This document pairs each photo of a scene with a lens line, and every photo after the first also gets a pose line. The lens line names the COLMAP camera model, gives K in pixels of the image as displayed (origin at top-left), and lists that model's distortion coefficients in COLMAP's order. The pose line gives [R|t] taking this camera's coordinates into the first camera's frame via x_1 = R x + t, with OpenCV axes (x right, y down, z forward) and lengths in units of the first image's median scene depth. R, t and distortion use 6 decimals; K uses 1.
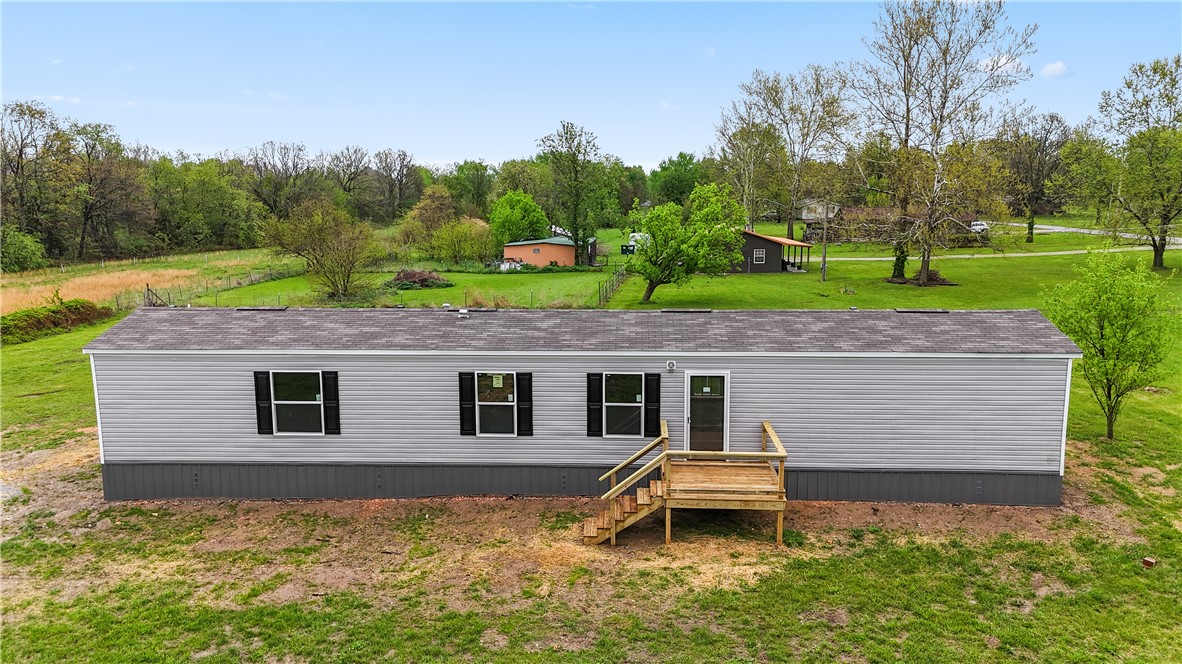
lens RADIAL K [[852.1, 0, 603.1], [0, 852.1, 329.9], [0, 0, 1]] dist [0.038217, -0.012174]
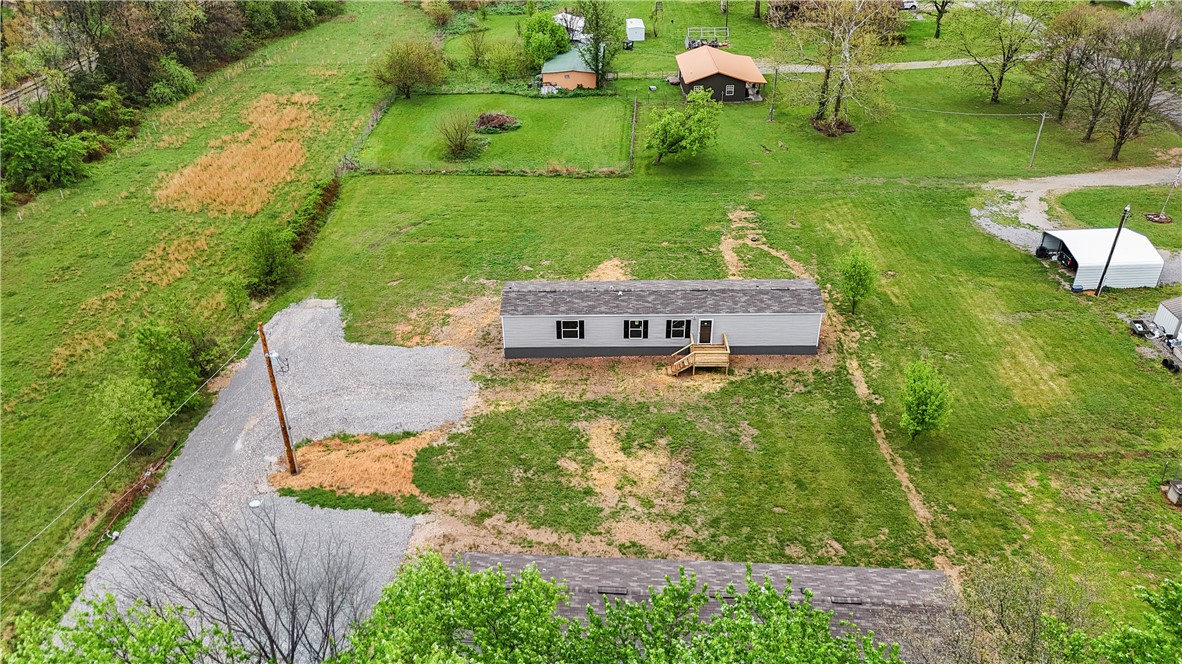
lens RADIAL K [[852.1, 0, 586.1], [0, 852.1, 329.6], [0, 0, 1]] dist [0.038217, -0.012174]
pose [[0.999447, -0.029355, 0.015603, -0.358102], [0.020911, 0.919983, 0.391400, -1.125958], [-0.025844, -0.390858, 0.920088, -1.824686]]
